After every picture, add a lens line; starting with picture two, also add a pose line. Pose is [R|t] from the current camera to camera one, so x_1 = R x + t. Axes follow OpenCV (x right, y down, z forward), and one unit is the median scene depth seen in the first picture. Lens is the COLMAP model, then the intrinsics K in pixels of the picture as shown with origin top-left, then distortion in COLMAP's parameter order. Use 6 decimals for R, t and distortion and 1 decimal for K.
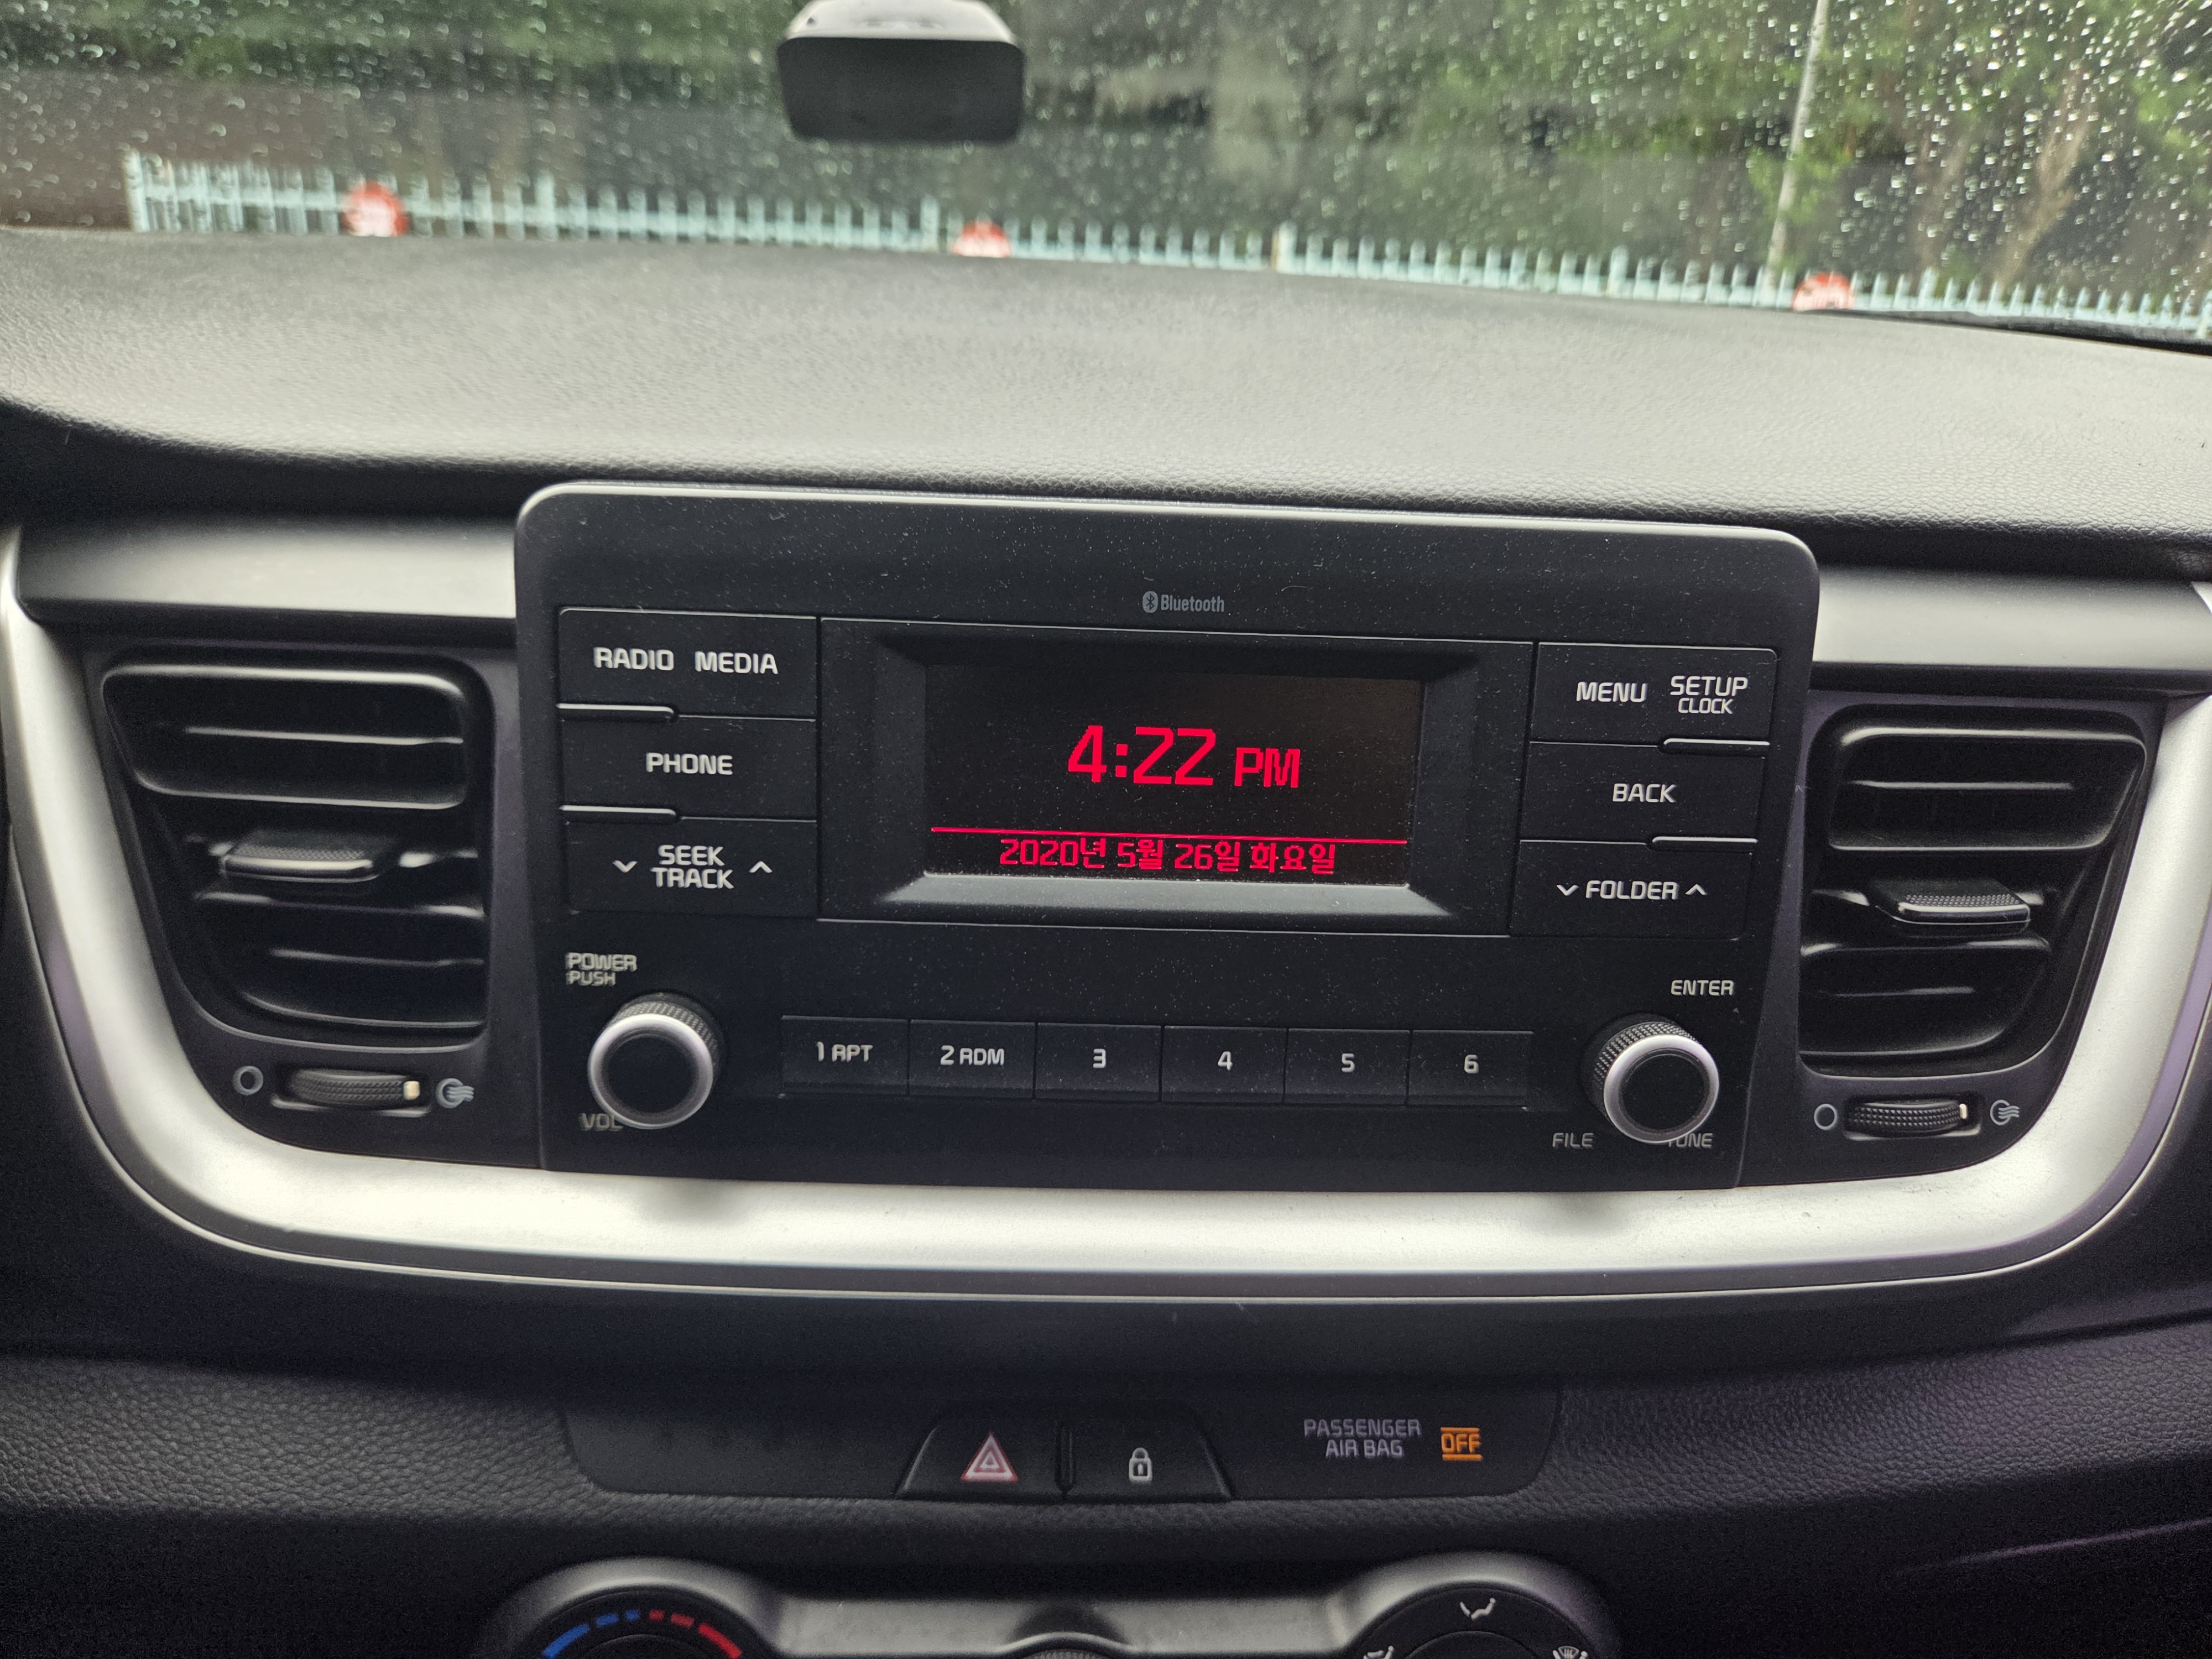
lens RADIAL K [[1501.5, 0, 1098.5], [0, 1501.5, 849.7], [0, 0, 1]] dist [0.058194, -0.055575]
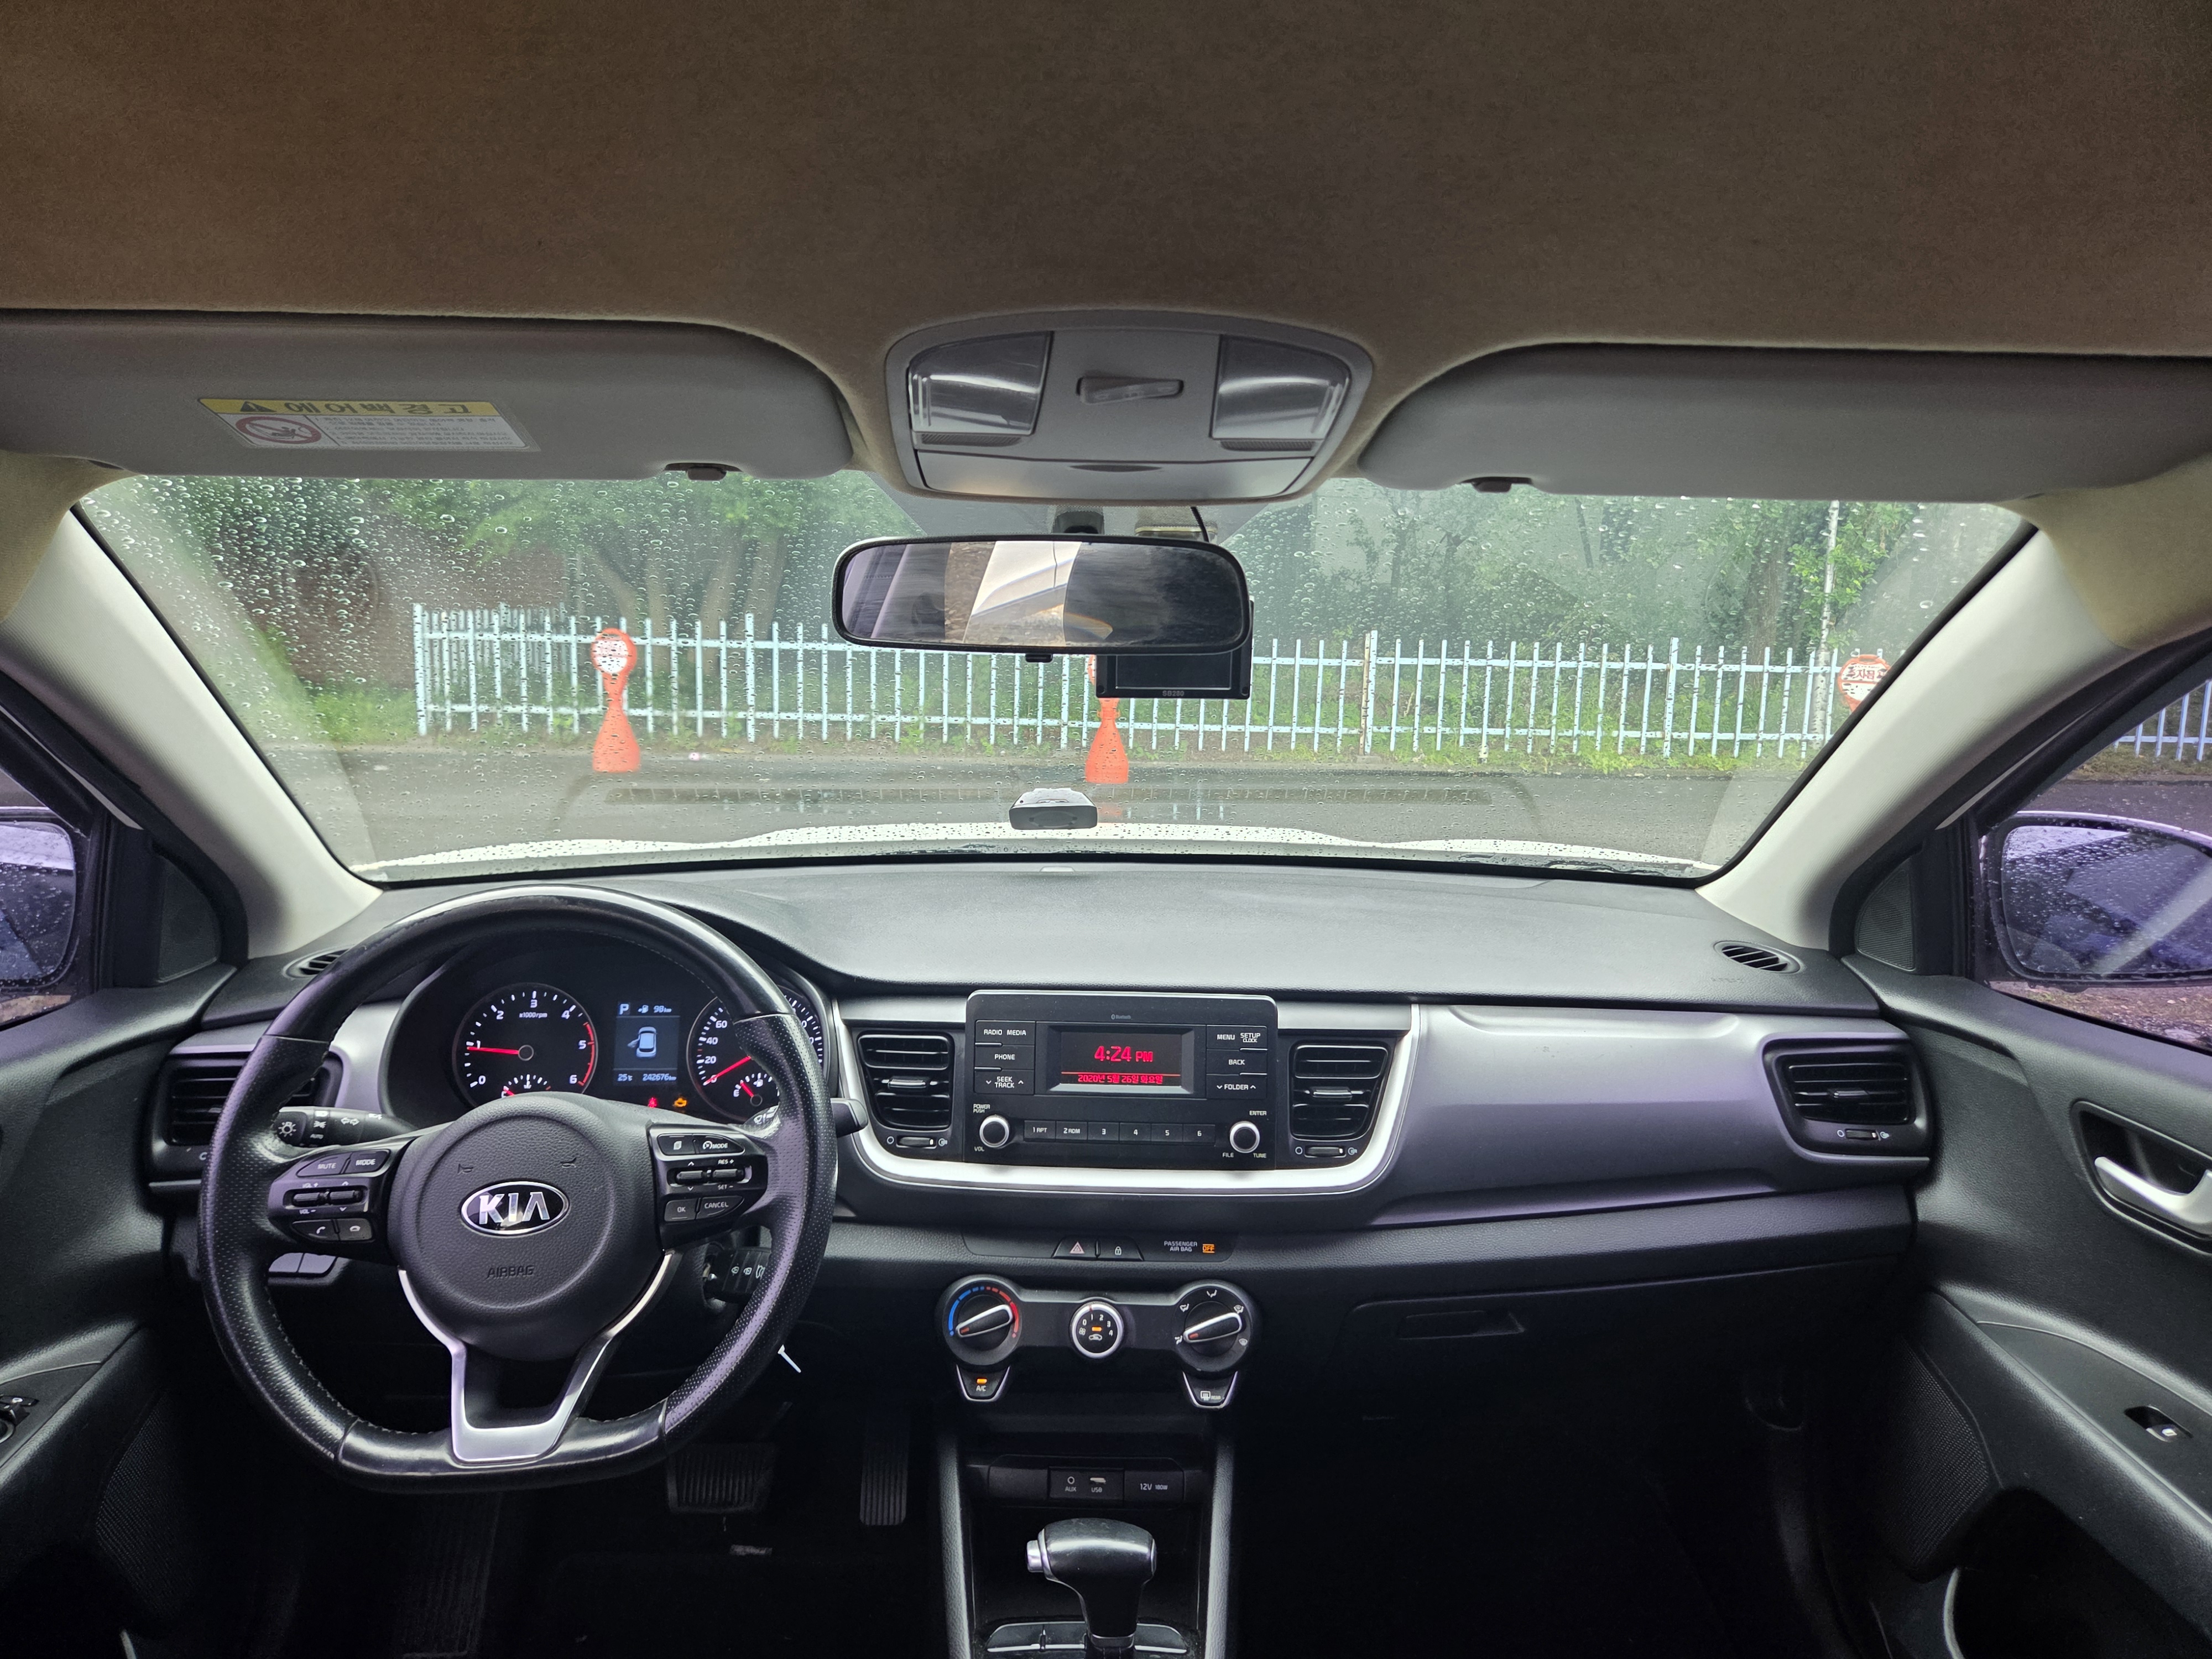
lens RADIAL K [[1501.5, 0, 1107.5], [0, 1501.5, 848.4], [0, 0, 1]] dist [0.058194, -0.055575]
pose [[0.996561, -0.021933, -0.079911, 0.342806], [0.003255, 0.973951, -0.226735, 0.311199], [0.082802, 0.225695, 0.970673, -3.009543]]
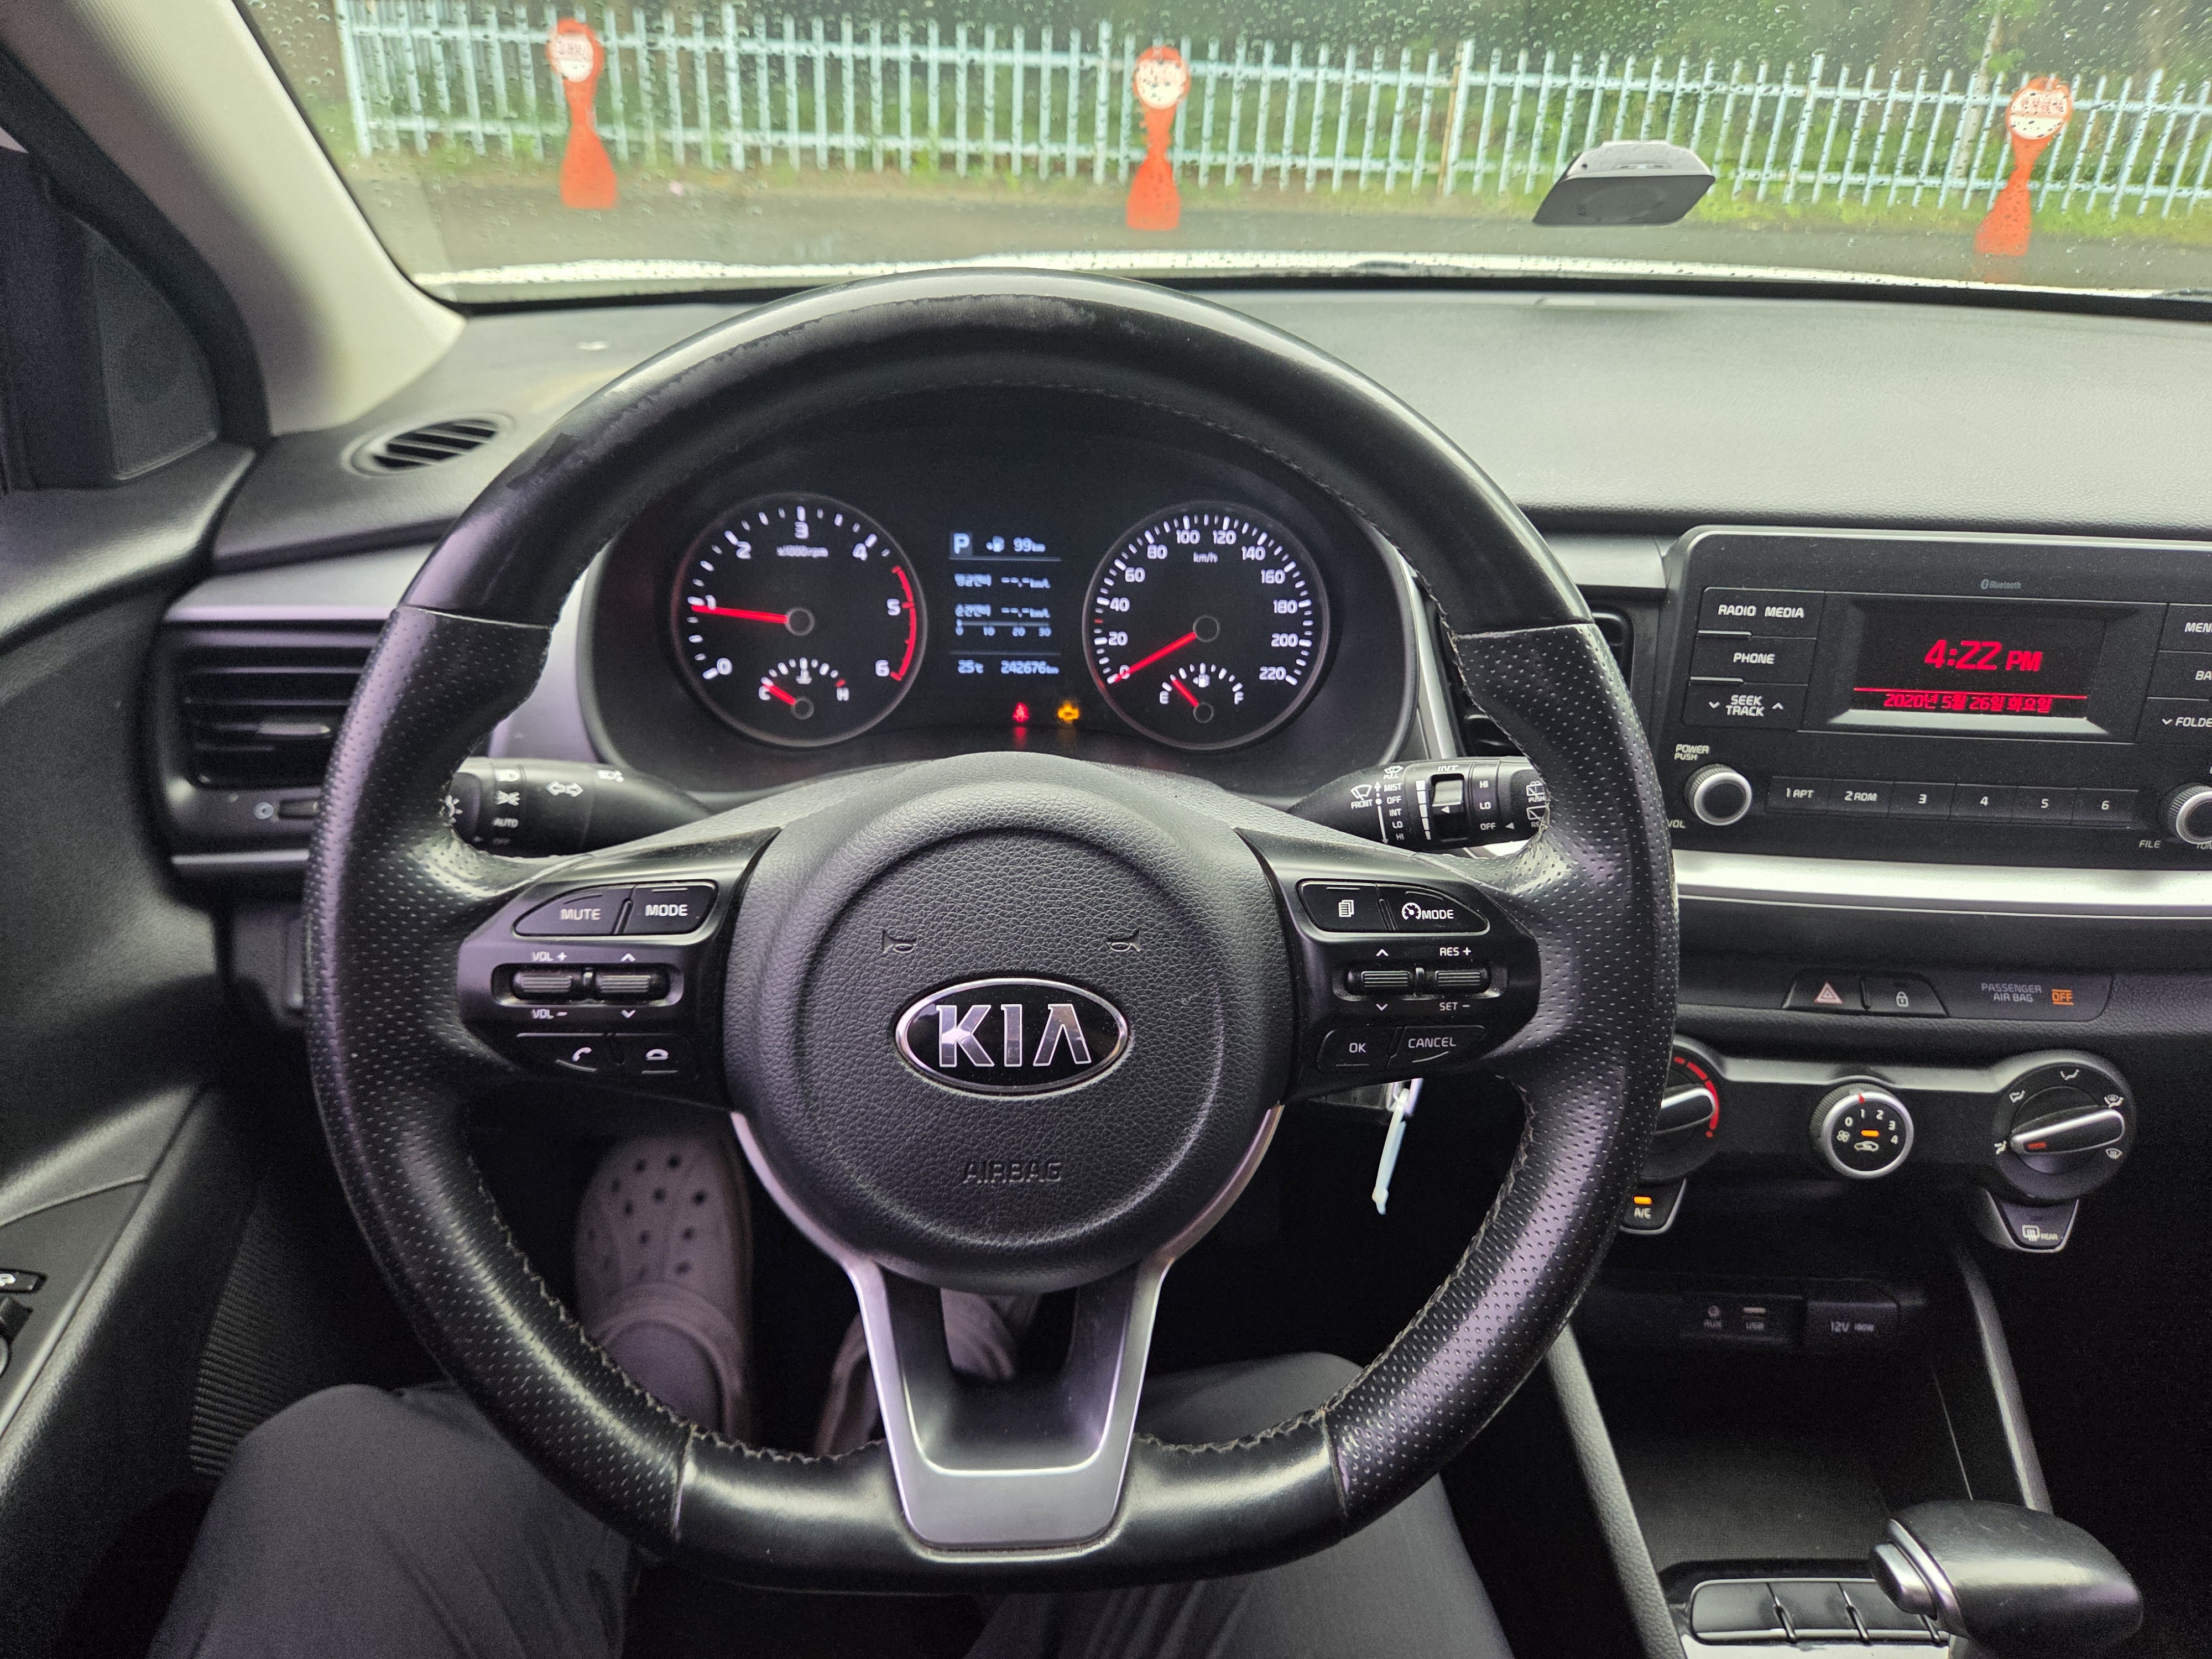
lens RADIAL K [[1501.5, 0, 1086.3], [0, 1501.5, 829.8], [0, 0, 1]] dist [0.058194, -0.055575]
pose [[0.996404, 0.020290, -0.082263, -0.995640], [-0.012010, 0.994922, 0.099930, -0.016864], [0.083873, -0.098583, 0.991588, -1.219254]]
